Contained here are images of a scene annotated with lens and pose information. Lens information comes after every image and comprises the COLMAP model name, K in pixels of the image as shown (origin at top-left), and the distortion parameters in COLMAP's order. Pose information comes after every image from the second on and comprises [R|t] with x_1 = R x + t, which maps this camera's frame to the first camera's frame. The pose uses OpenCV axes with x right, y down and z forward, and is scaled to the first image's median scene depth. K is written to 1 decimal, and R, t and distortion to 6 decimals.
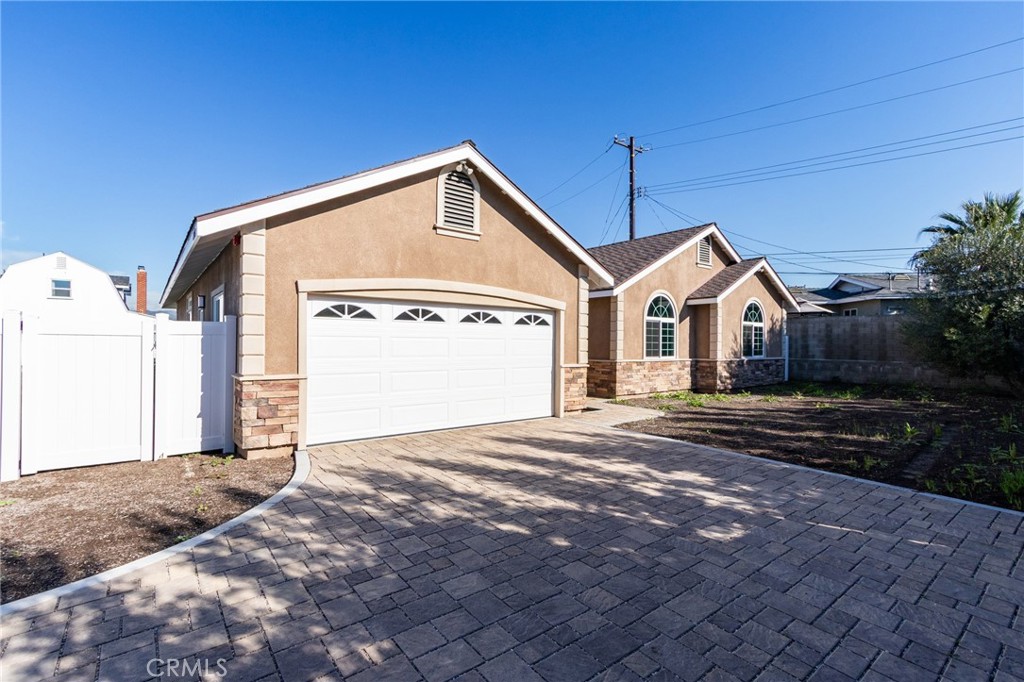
lens RADIAL K [[453.6, 0, 512.0], [0, 453.6, 341.0], [0, 0, 1]] dist [-0.001693, -0.000162]
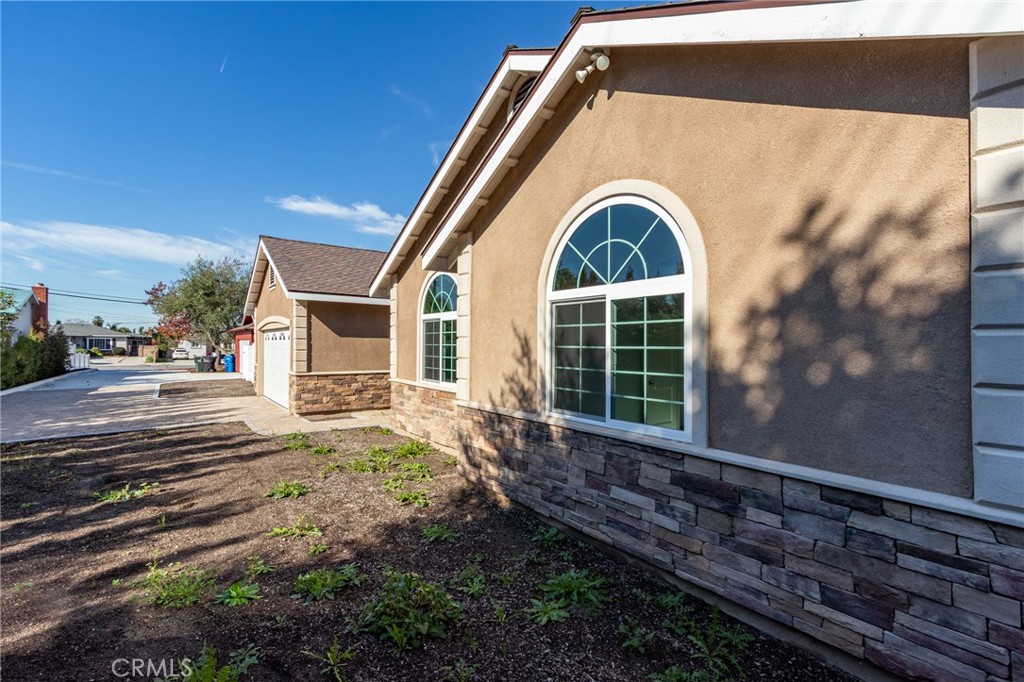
lens RADIAL K [[453.6, 0, 512.0], [0, 453.6, 341.0], [0, 0, 1]] dist [-0.001693, -0.000162]
pose [[-0.007877, 0.002667, -0.999965, 0.835493], [0.036281, 0.999339, 0.002379, -0.013297], [0.999311, -0.036261, -0.007969, 1.018524]]
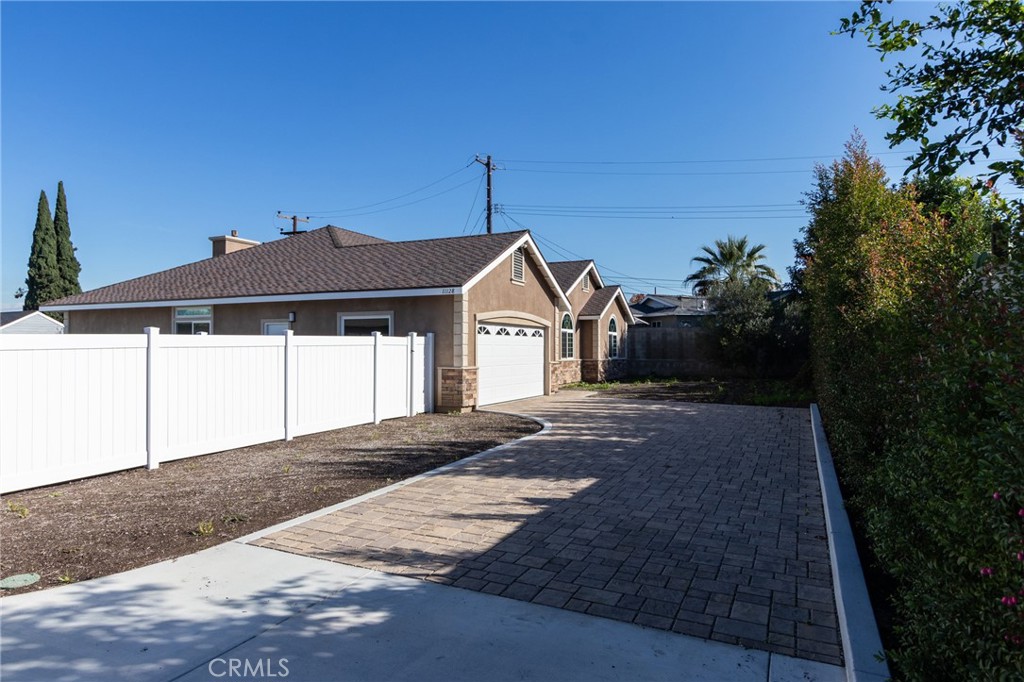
lens RADIAL K [[600.8, 0, 512.0], [0, 600.8, 341.0], [0, 0, 1]] dist [-0.000954, -0.000067]
pose [[0.886827, -0.001327, 0.462100, -0.619764], [0.005414, 0.999957, -0.007519, -0.003166], [-0.462070, 0.009170, 0.886796, -0.503362]]
